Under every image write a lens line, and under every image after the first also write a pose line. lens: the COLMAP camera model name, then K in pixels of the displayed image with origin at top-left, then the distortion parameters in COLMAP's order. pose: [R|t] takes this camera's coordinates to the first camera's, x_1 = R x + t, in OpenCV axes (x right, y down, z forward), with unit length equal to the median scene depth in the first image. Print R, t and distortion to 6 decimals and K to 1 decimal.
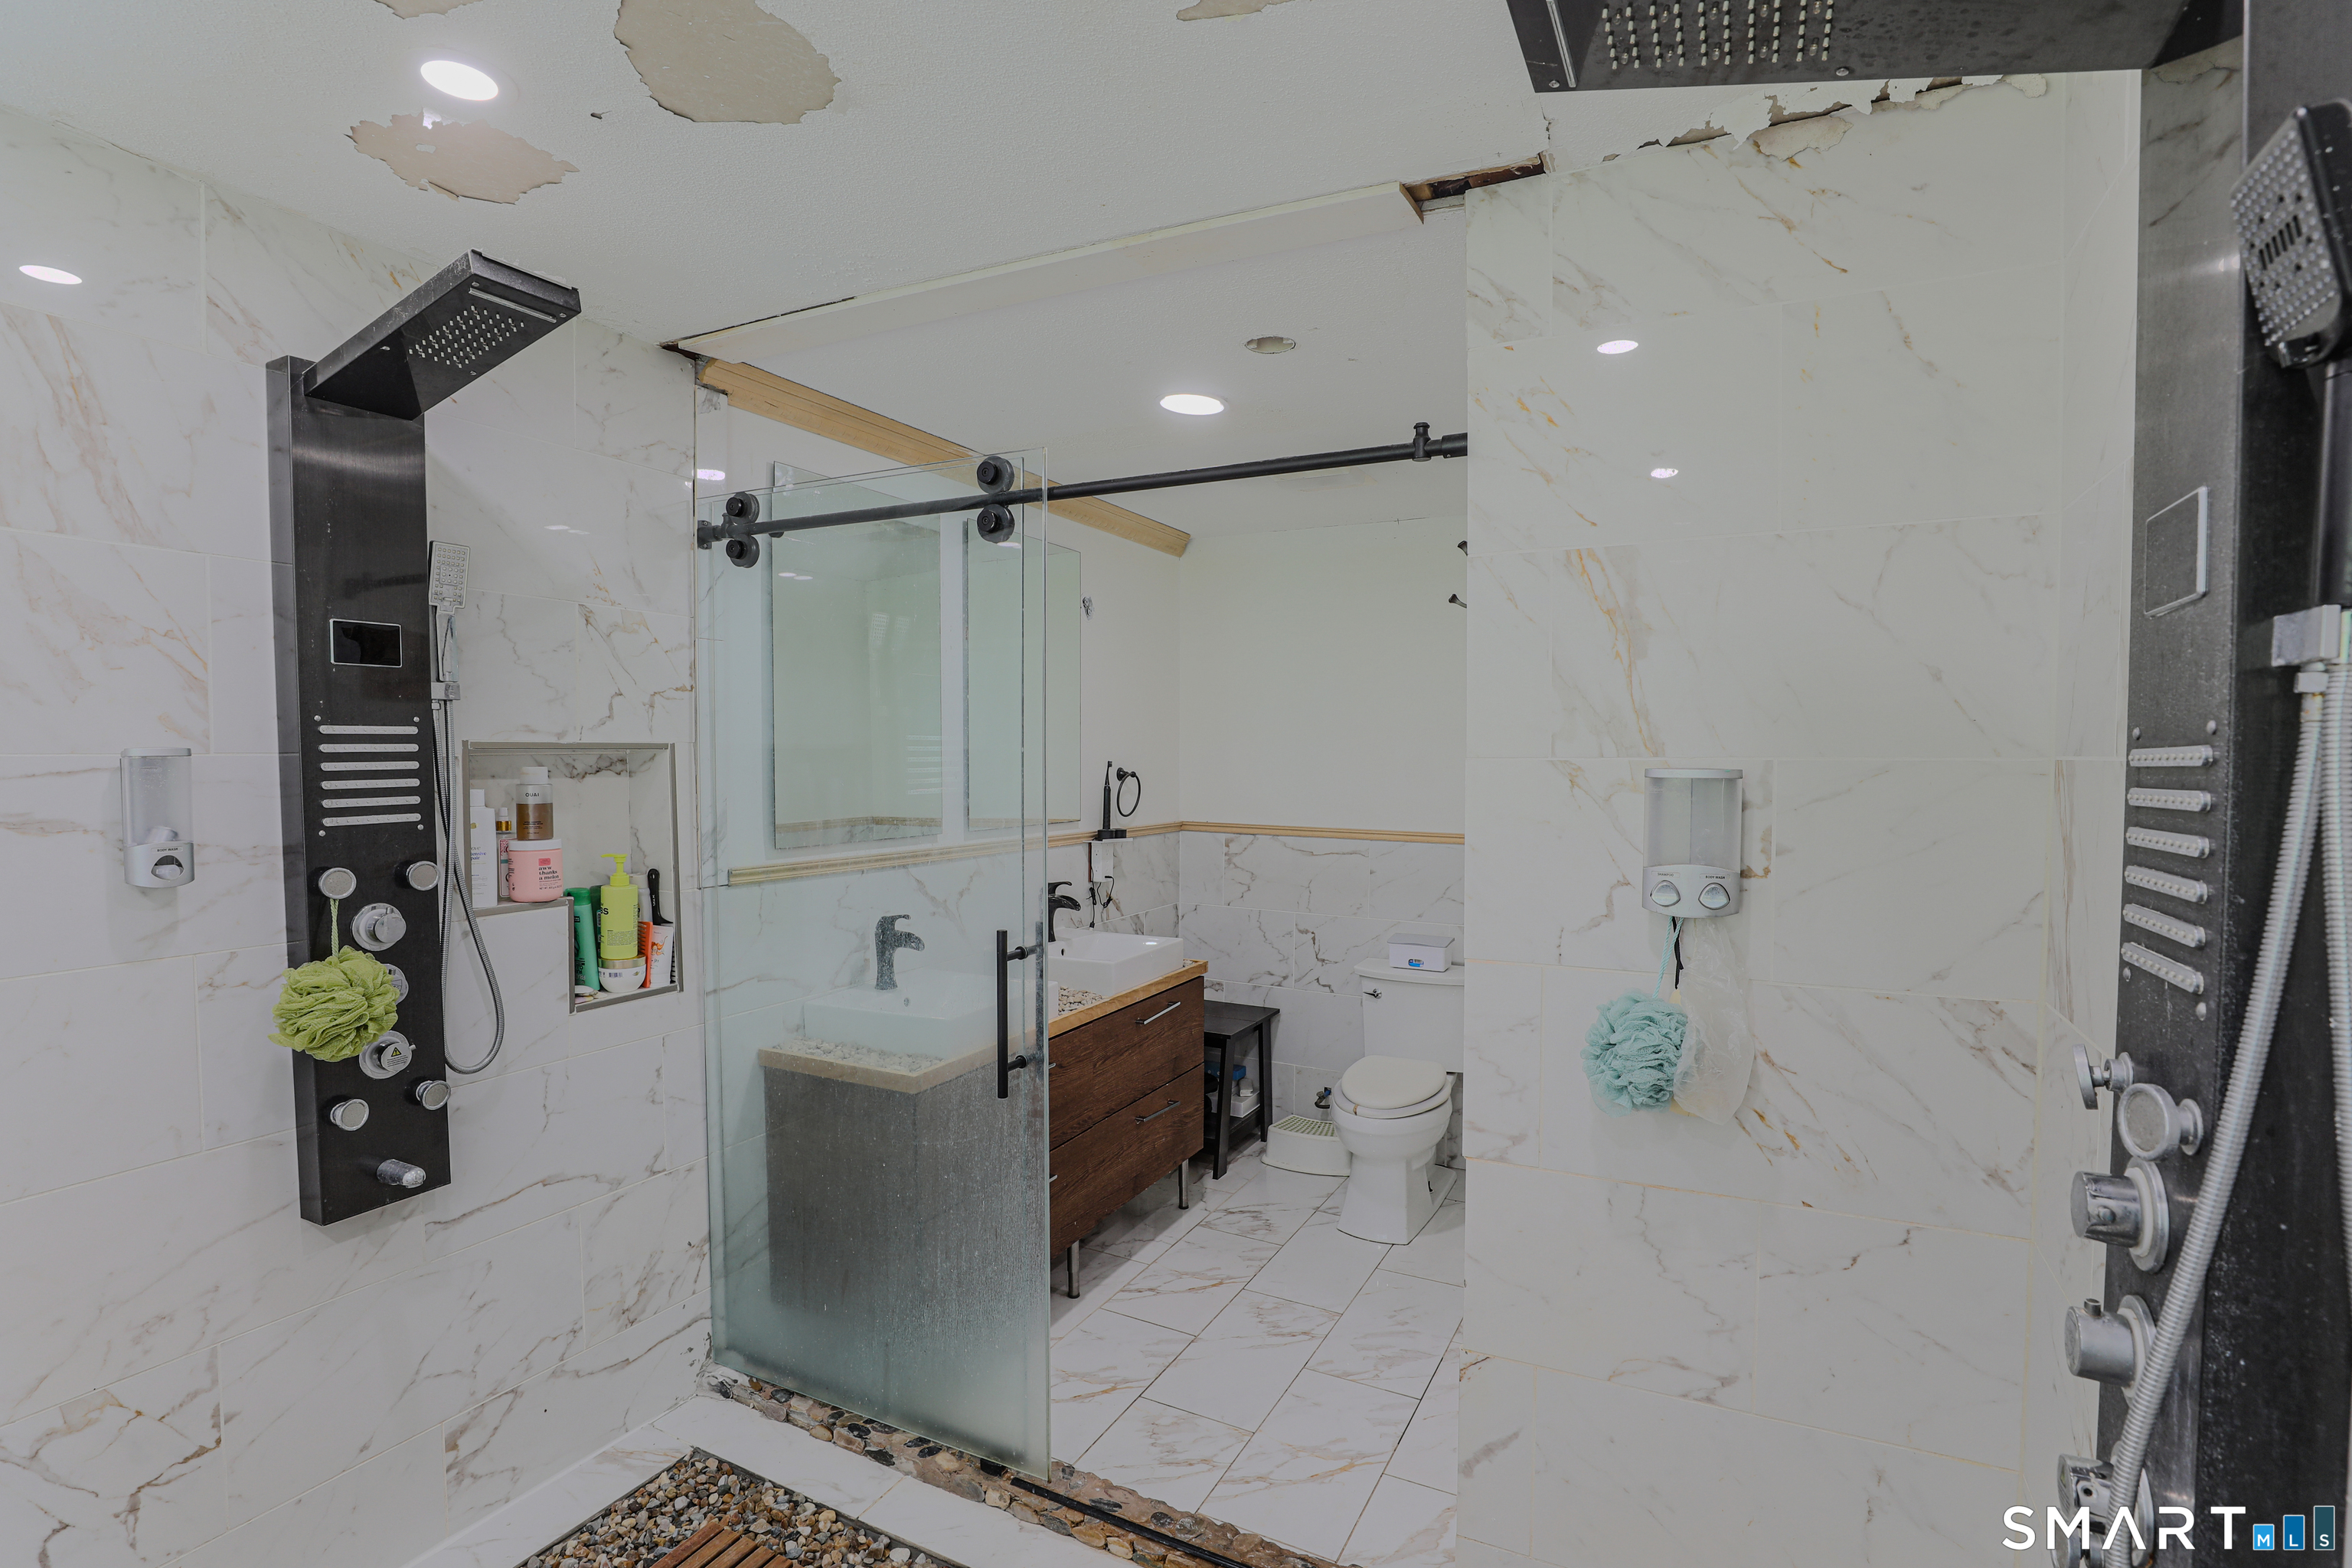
lens RADIAL K [[1121.4, 0, 1176.0], [0, 1121.4, 784.0], [0, 0, 1]] dist [-0.000058, 0.000193]
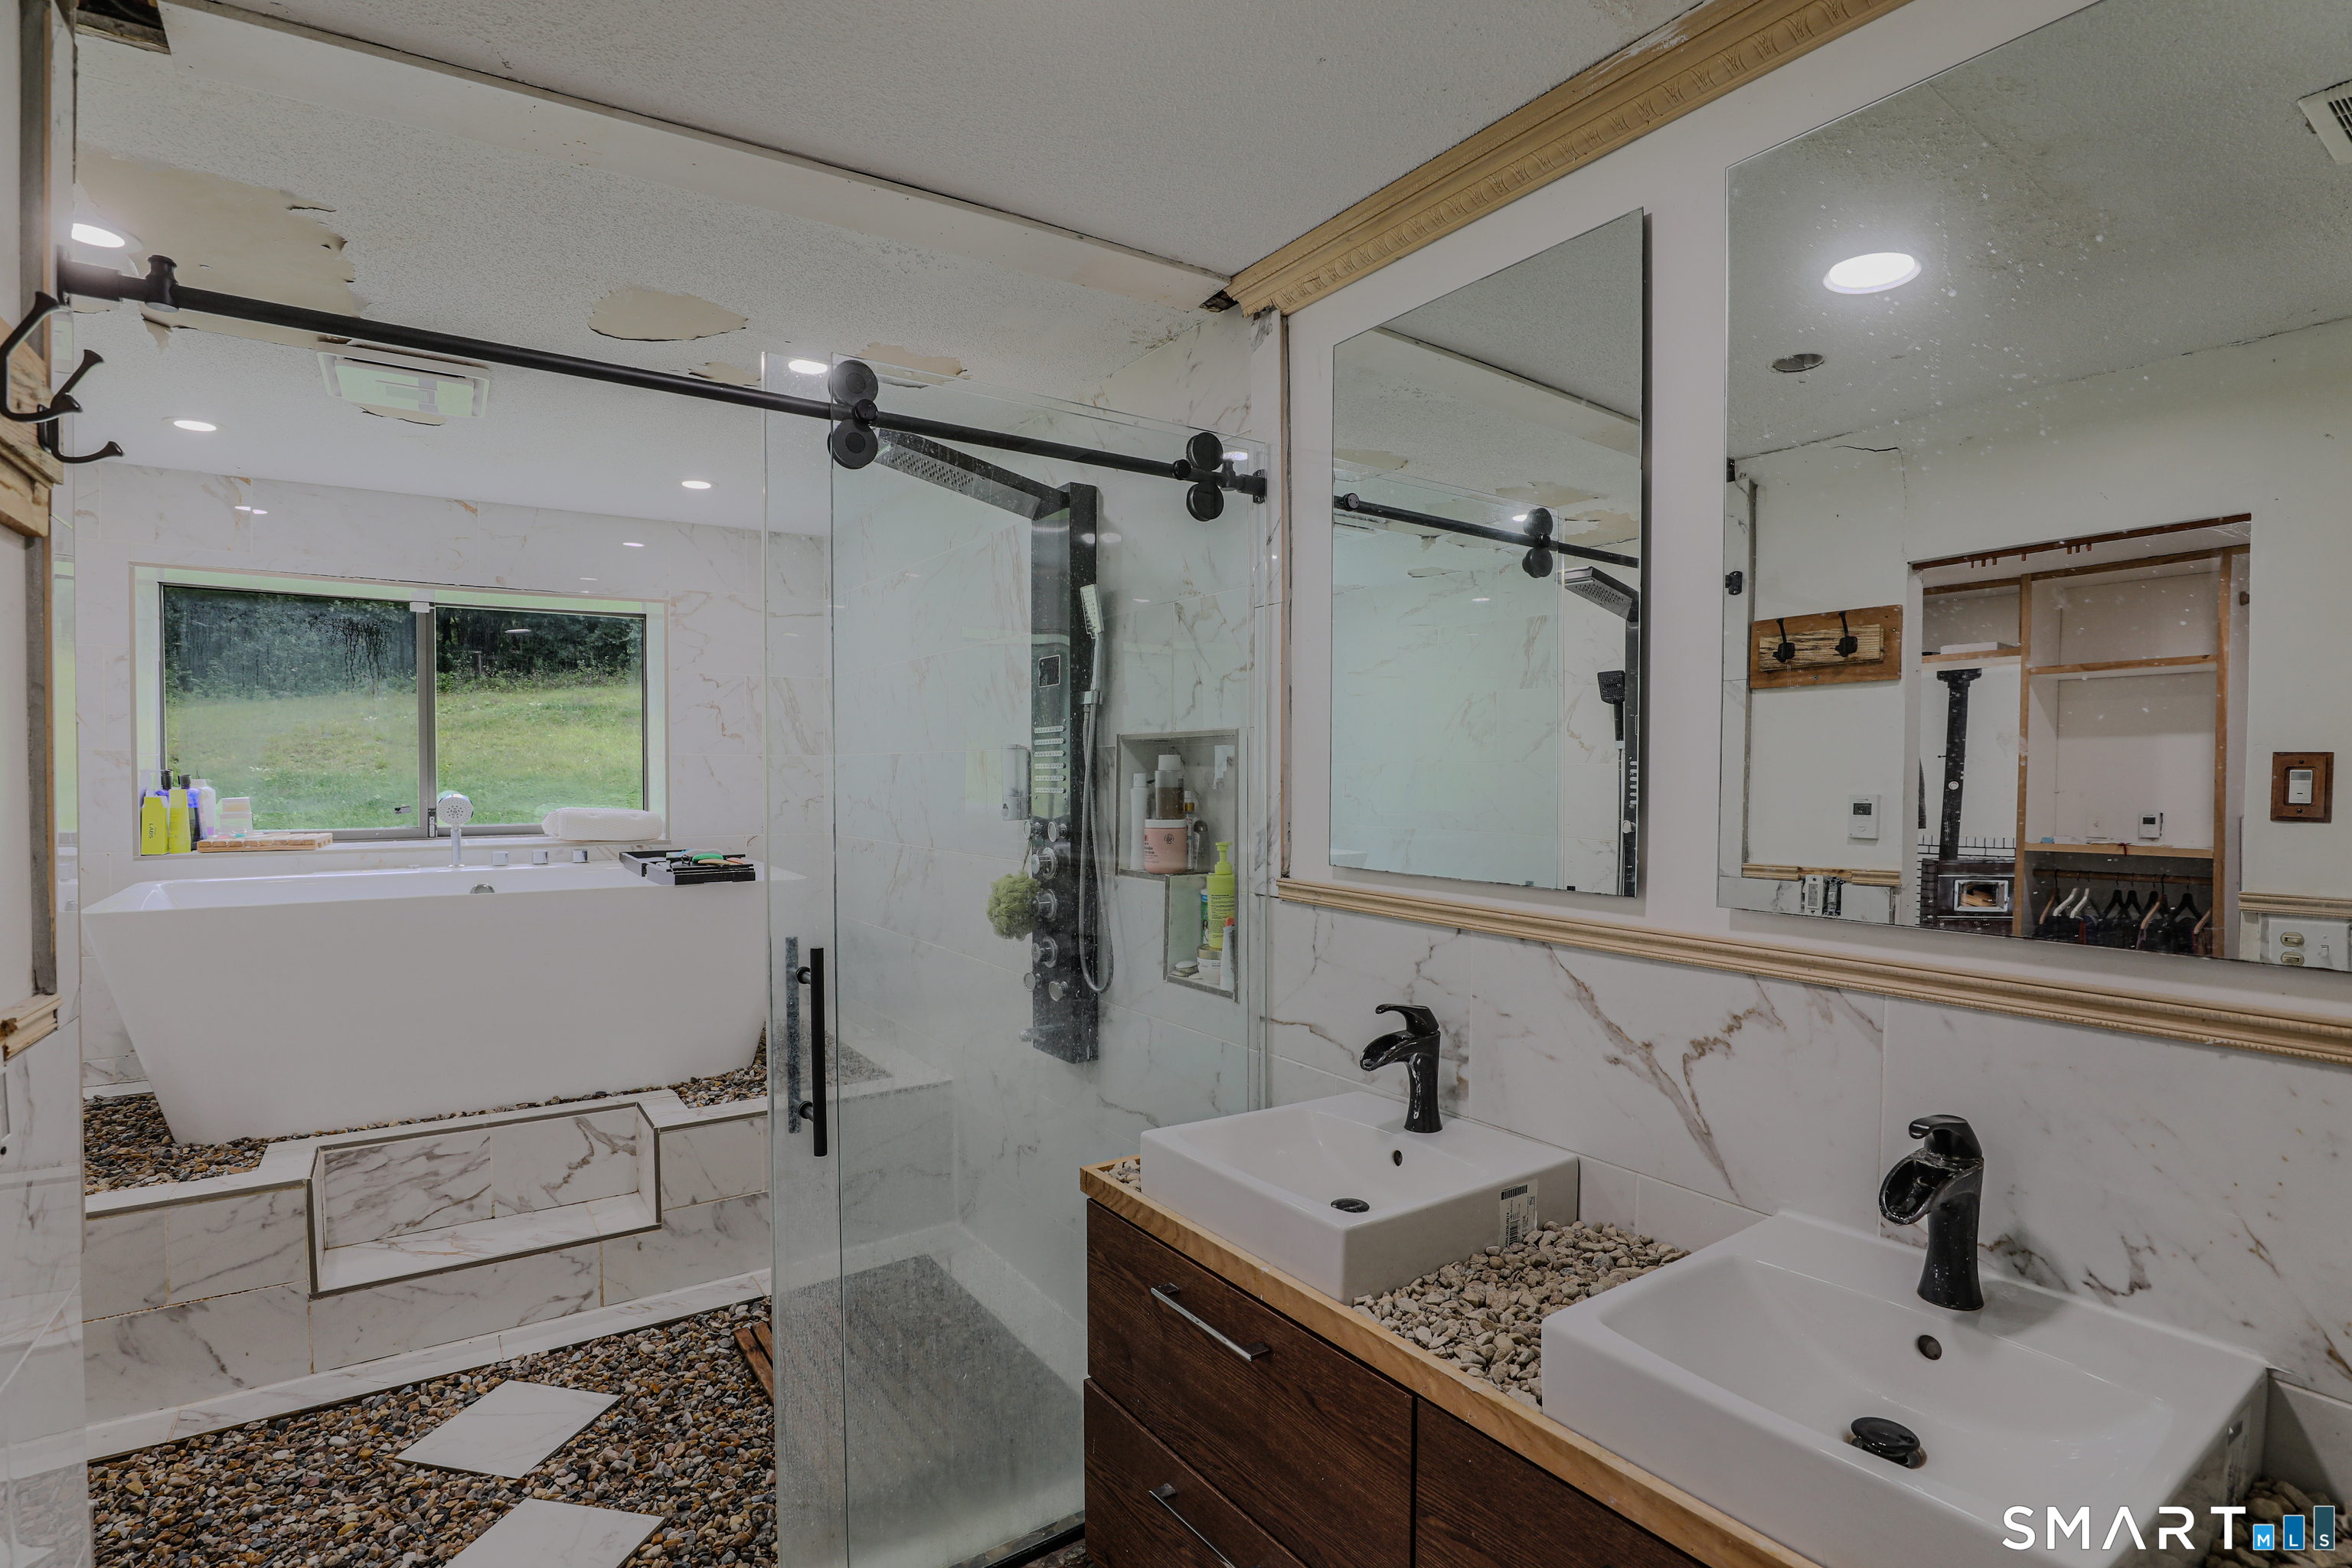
lens RADIAL K [[1121.4, 0, 1176.0], [0, 1121.4, 784.0], [0, 0, 1]] dist [-0.000058, 0.000193]
pose [[-0.446509, 0.005395, -0.894763, 0.361966], [-0.031919, 0.999249, 0.021954, -0.009575], [0.894210, 0.038363, -0.446002, 1.252496]]
